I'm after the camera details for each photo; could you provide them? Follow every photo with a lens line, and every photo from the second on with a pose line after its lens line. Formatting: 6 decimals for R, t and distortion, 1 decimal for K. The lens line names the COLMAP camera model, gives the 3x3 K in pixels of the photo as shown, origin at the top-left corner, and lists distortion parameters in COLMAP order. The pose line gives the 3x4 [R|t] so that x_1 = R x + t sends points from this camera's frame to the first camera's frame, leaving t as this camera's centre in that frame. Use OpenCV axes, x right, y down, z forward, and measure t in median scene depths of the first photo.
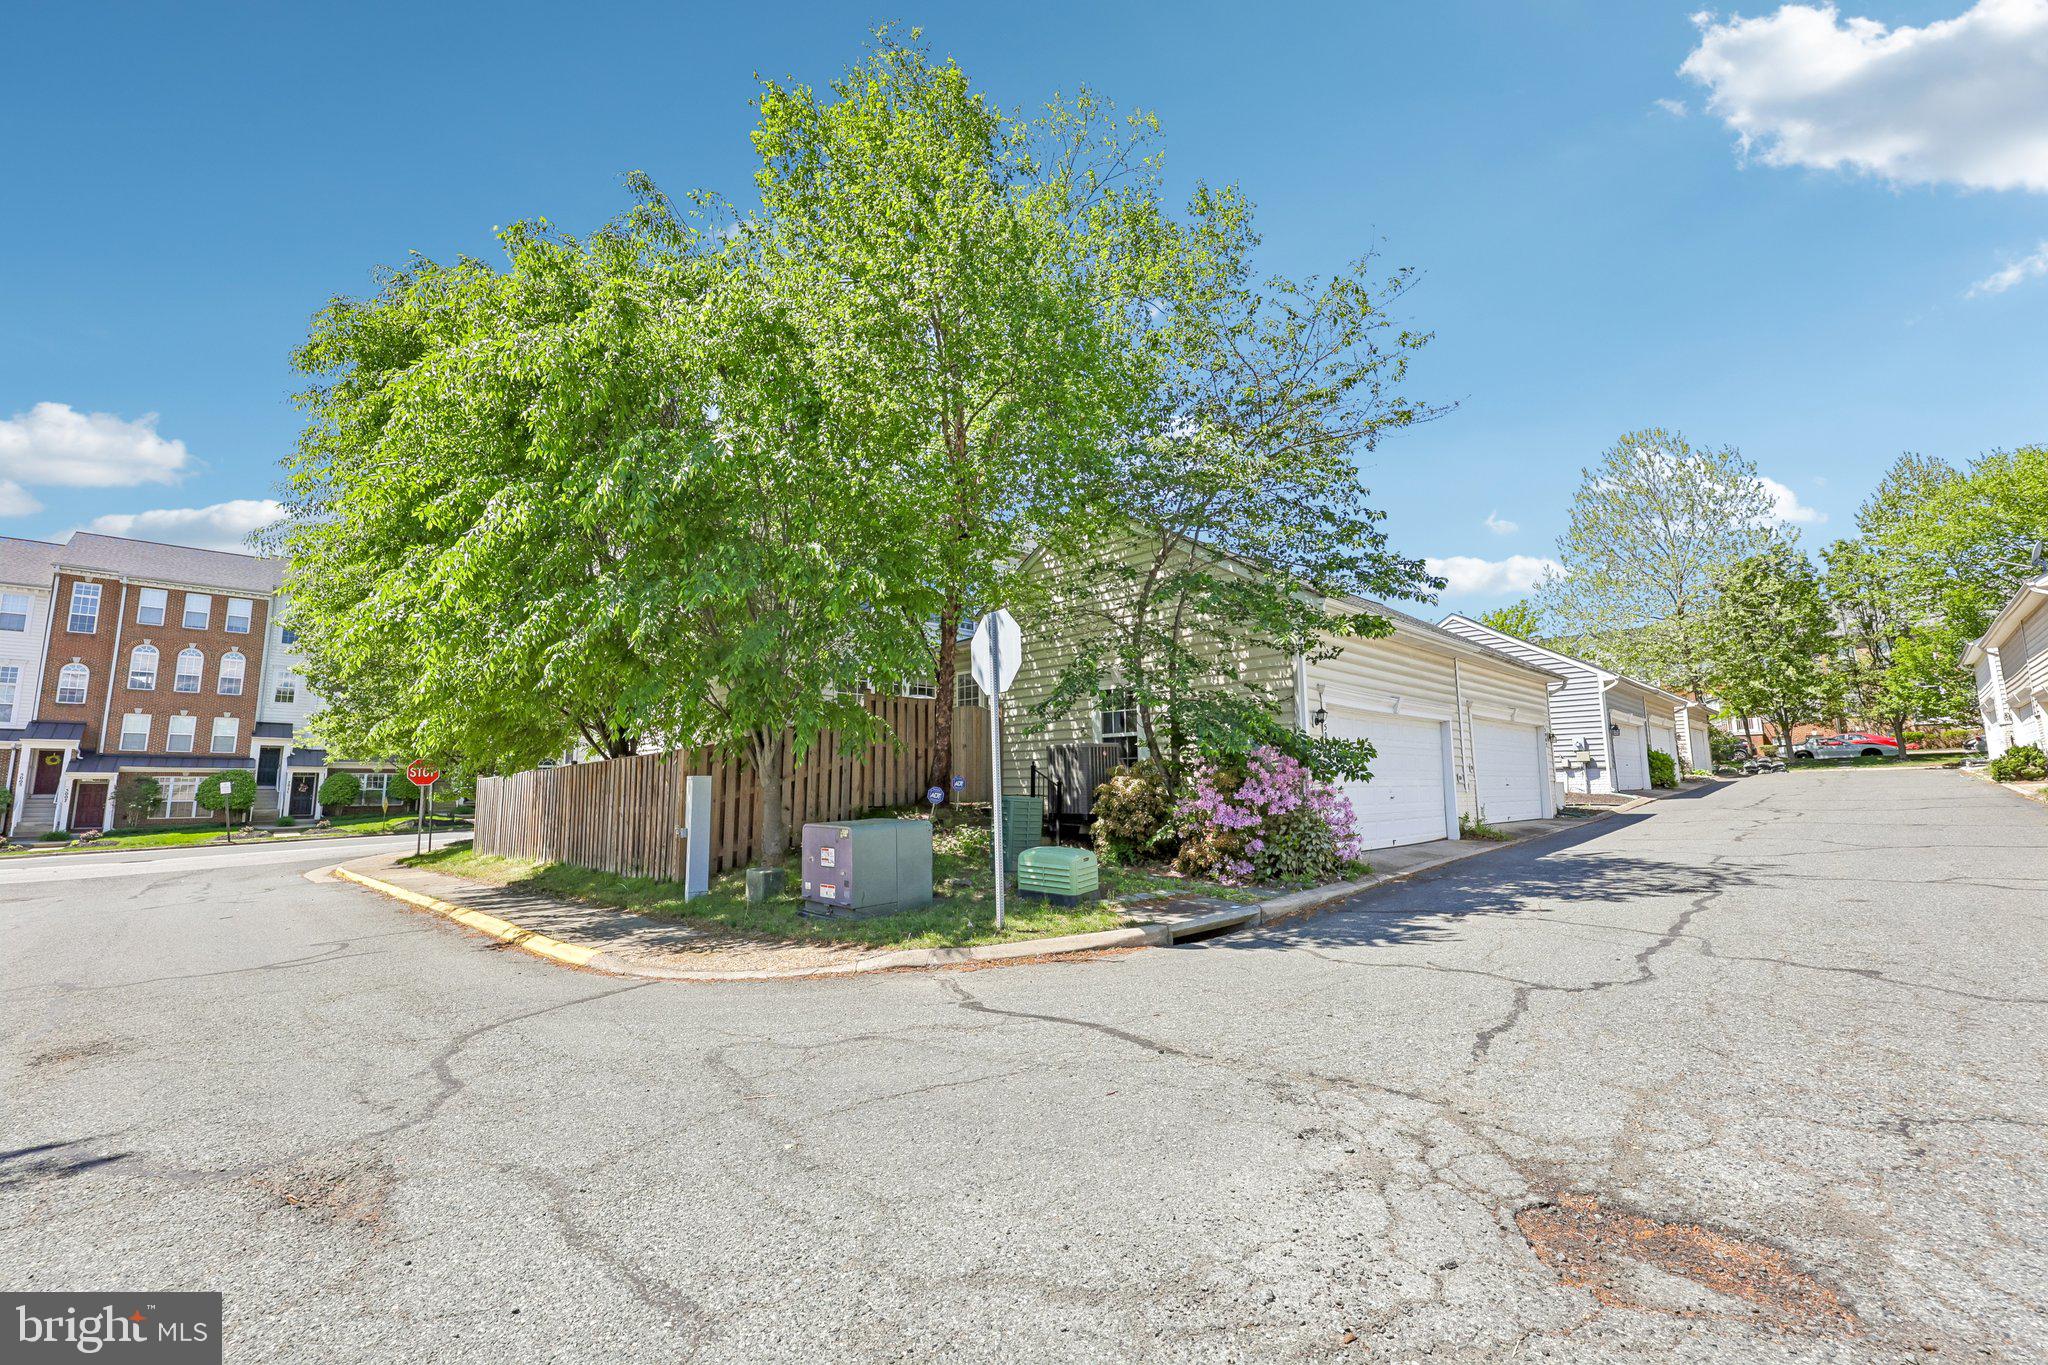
lens RADIAL K [[825.7, 0, 1021.3], [0, 825.7, 655.9], [0, 0, 1]] dist [-0.002307, -0.000428]
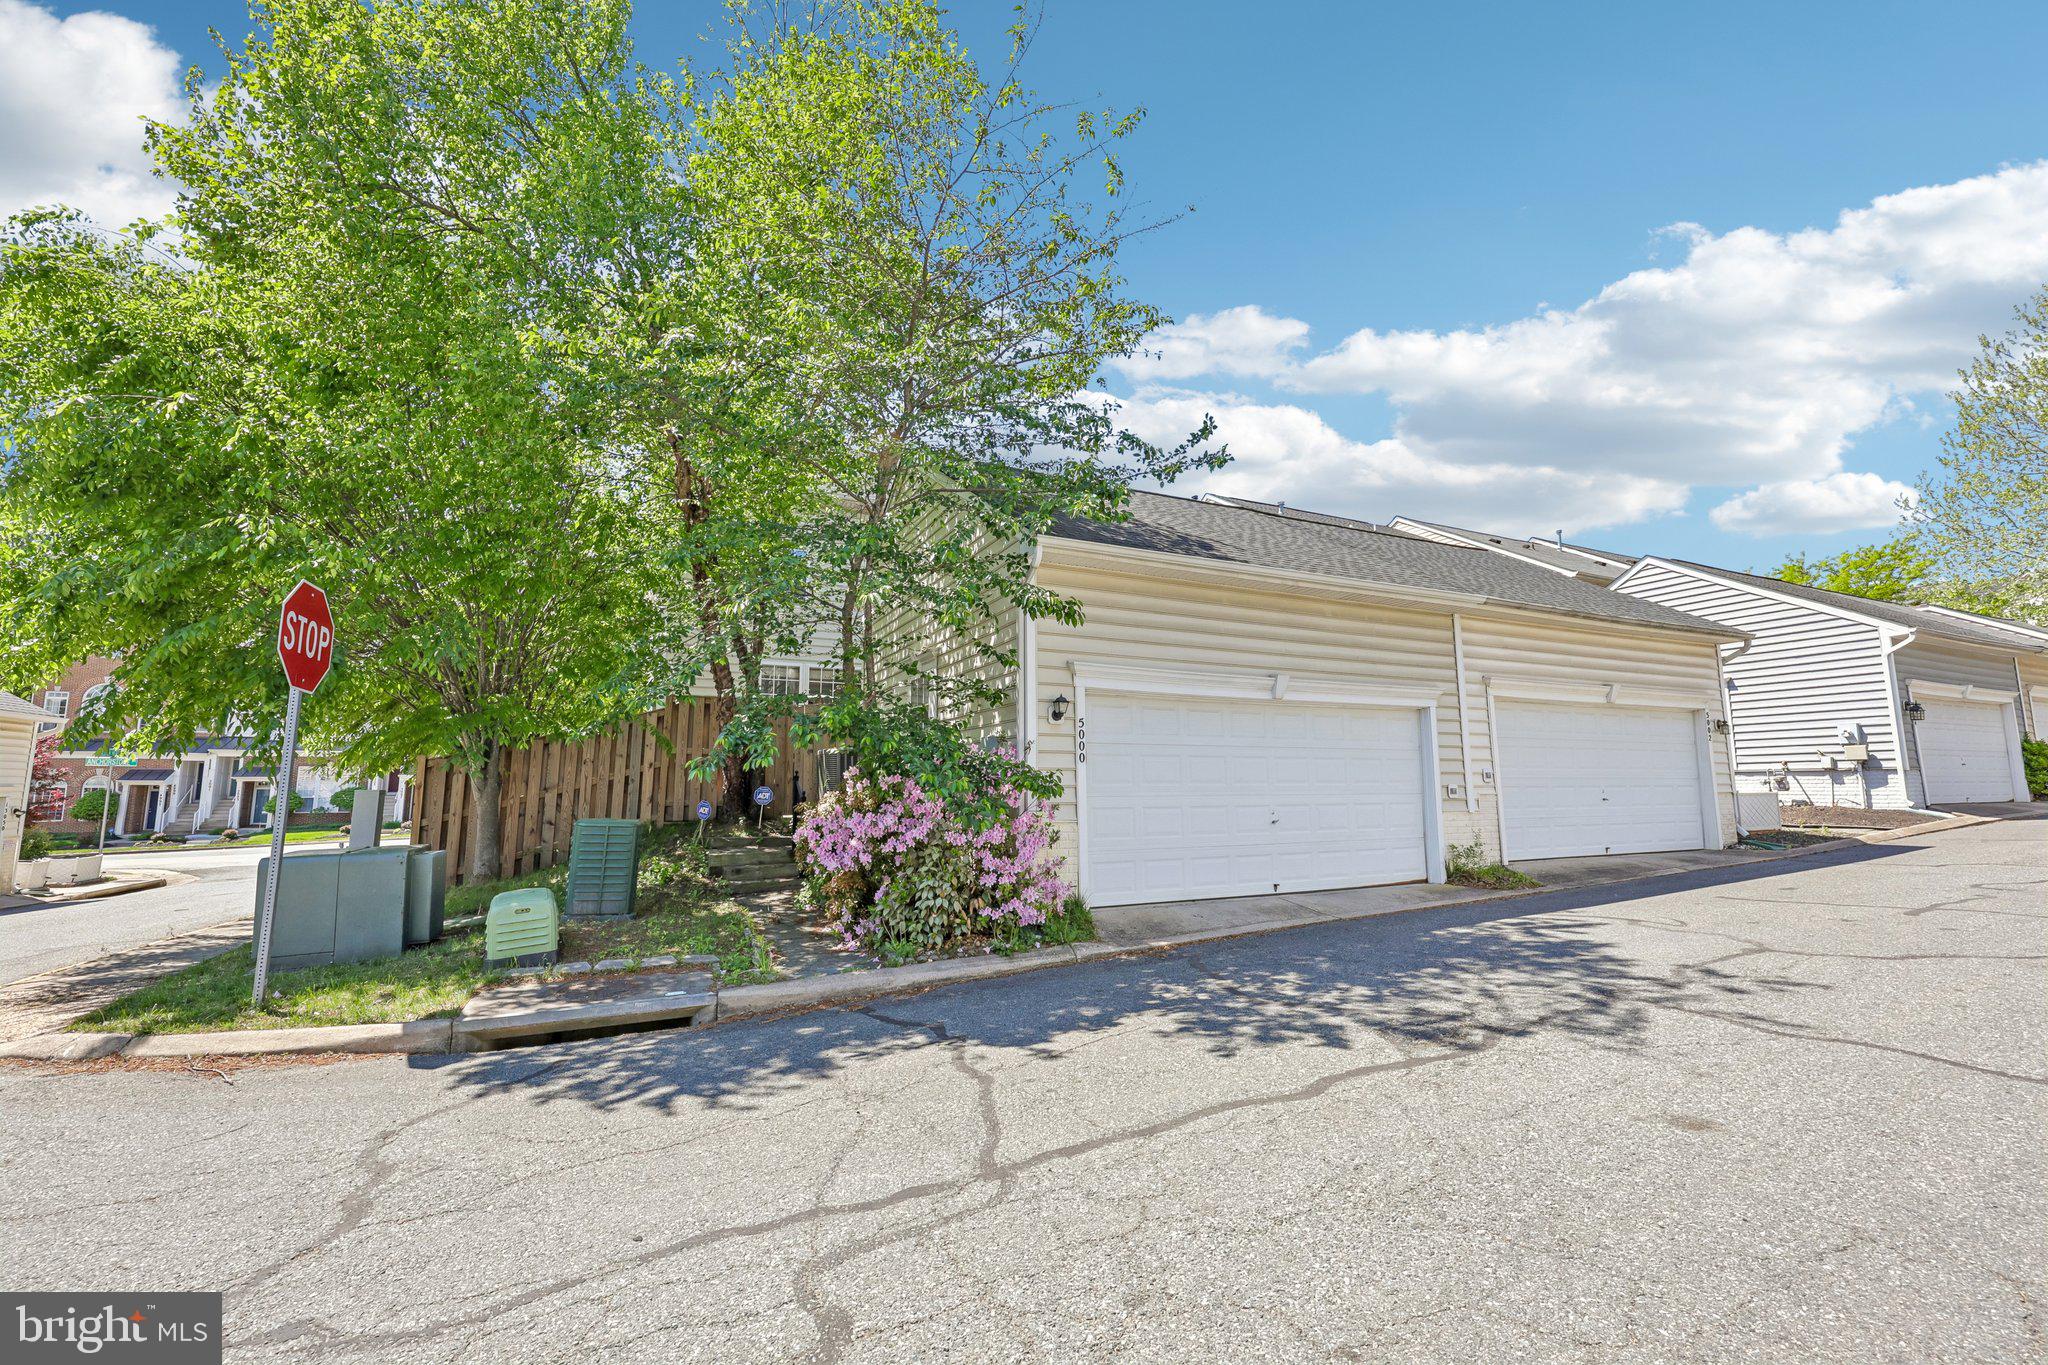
lens RADIAL K [[825.7, 0, 1021.3], [0, 825.7, 655.9], [0, 0, 1]] dist [-0.002307, -0.000428]
pose [[0.944858, -0.046647, -0.324142, 0.578497], [0.047966, 0.998841, -0.003922, 0.032030], [0.323949, -0.011842, 0.946000, 0.342760]]
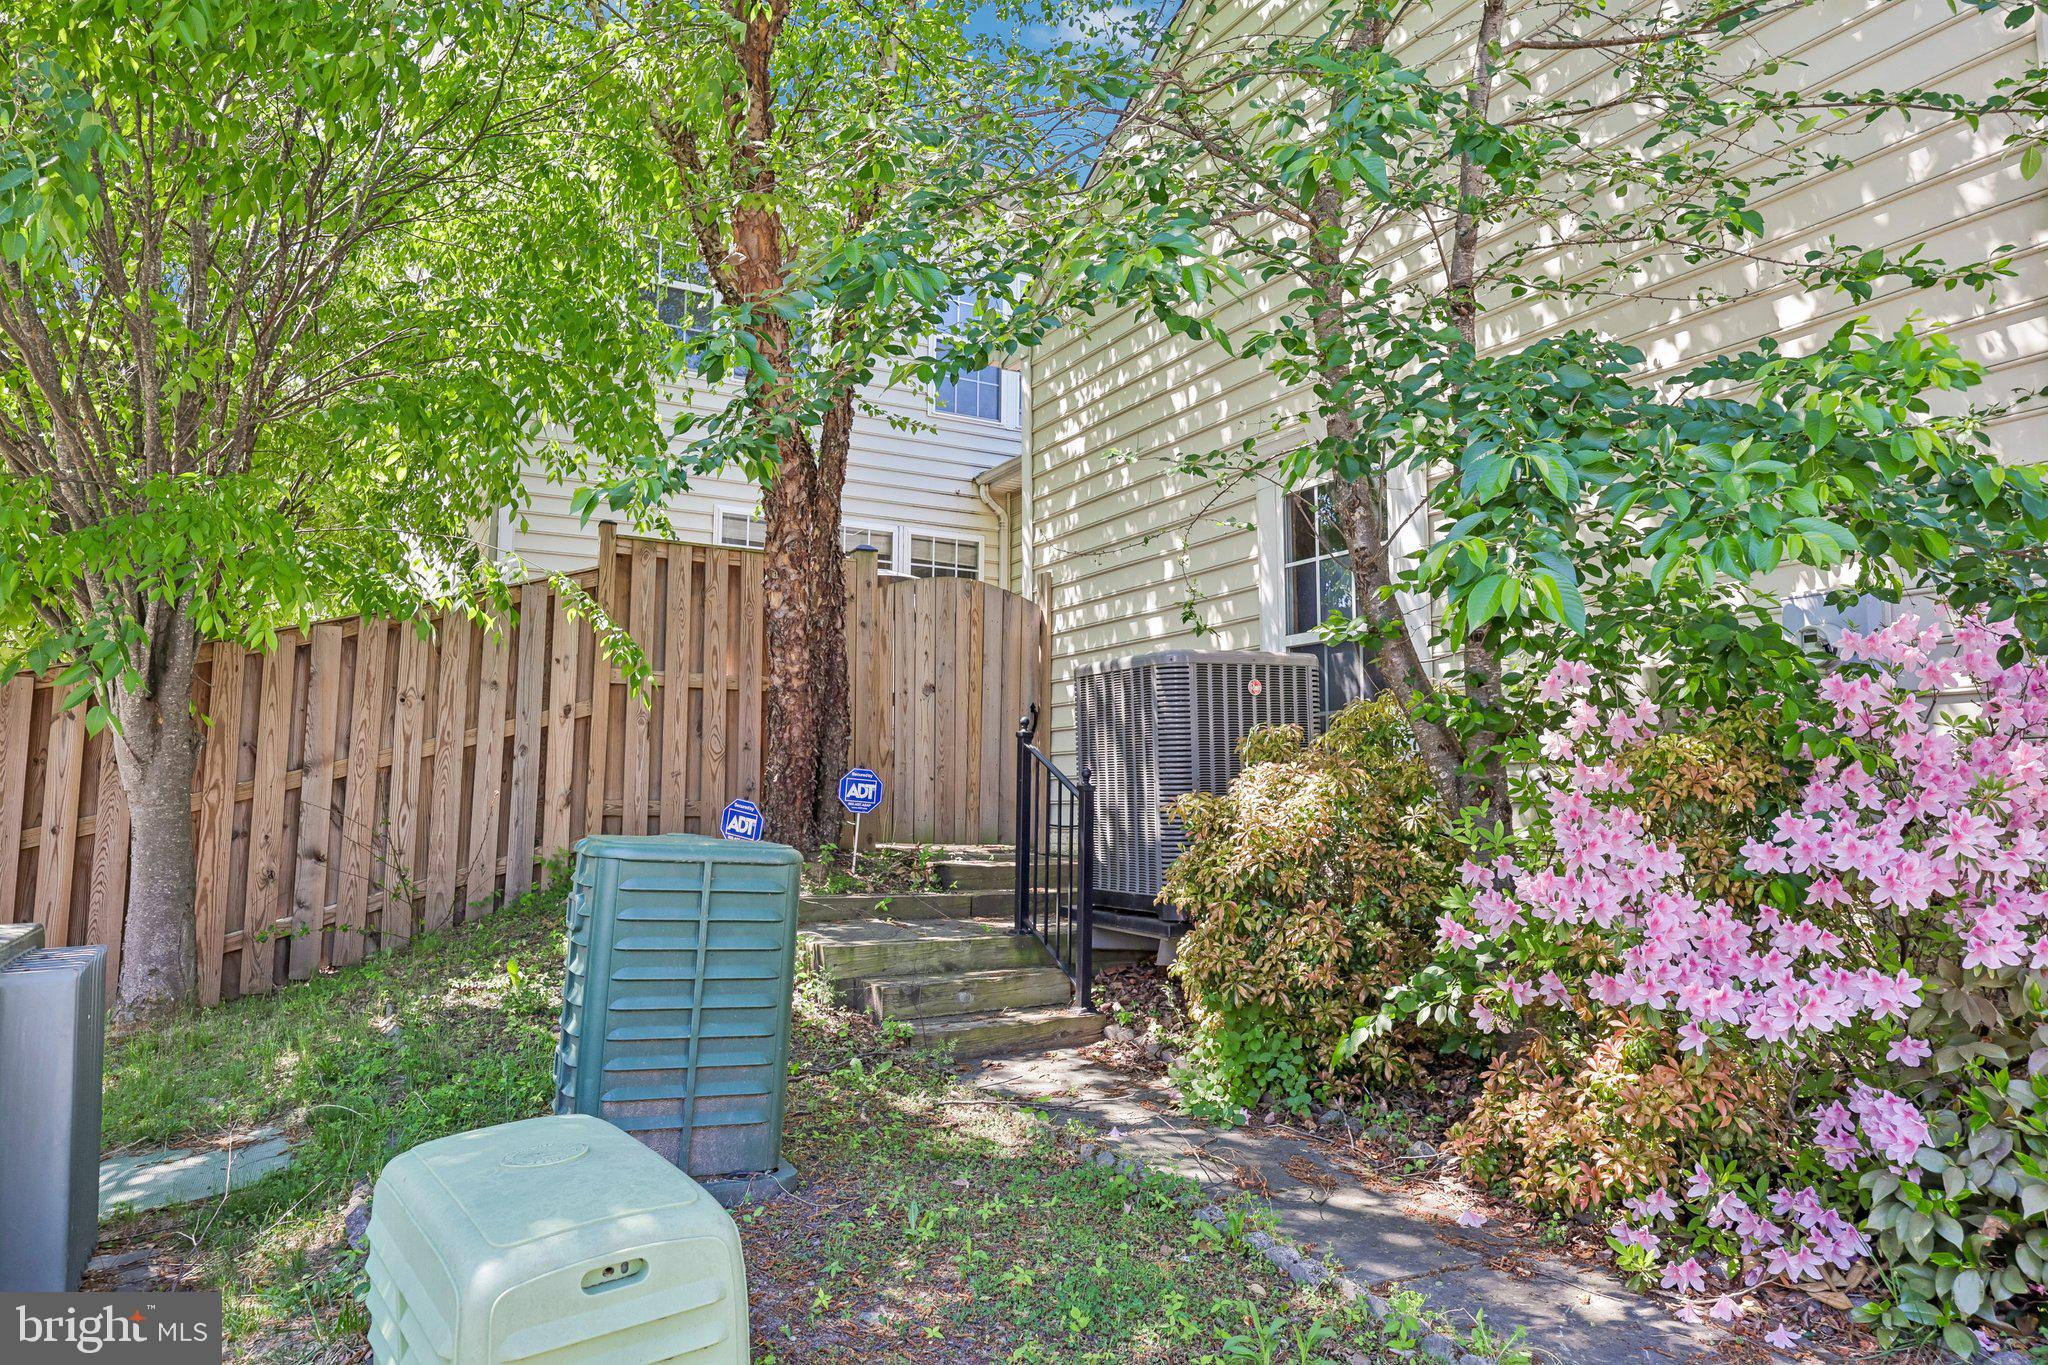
lens RADIAL K [[1335.4, 0, 1019.3], [0, 1335.4, 648.2], [0, 0, 1]] dist [-0.008540, -0.000952]
pose [[0.965648, -0.019040, -0.259154, 0.162295], [0.029194, 0.998947, 0.035390, 0.098077], [0.258207, -0.041740, 0.965188, 0.609697]]
